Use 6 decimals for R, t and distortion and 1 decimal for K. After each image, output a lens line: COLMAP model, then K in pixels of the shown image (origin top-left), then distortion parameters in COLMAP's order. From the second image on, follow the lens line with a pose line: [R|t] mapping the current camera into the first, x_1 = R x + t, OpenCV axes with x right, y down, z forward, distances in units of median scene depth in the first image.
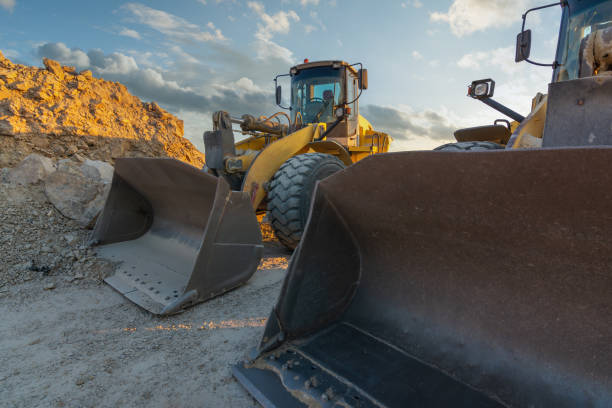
lens RADIAL K [[297.2, 0, 306.0], [0, 297.2, 204.0], [0, 0, 1]] dist [-0.003897, 0.000360]
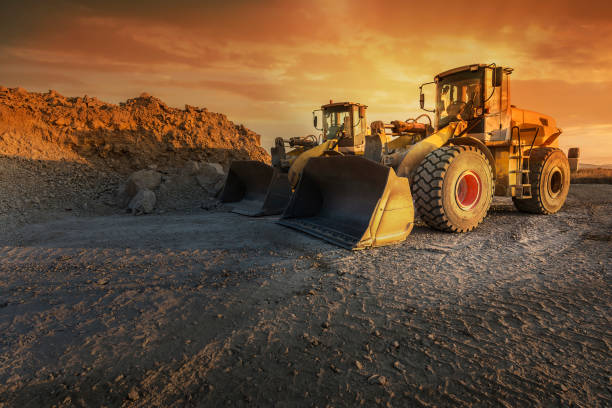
lens RADIAL K [[297.2, 0, 306.0], [0, 297.2, 204.0], [0, 0, 1]] dist [-0.003897, 0.000360]
pose [[0.973706, 0.013223, -0.227426, 0.218644], [-0.014487, 0.999888, -0.003887, 0.090238], [0.227349, 0.007079, 0.973788, -0.564601]]
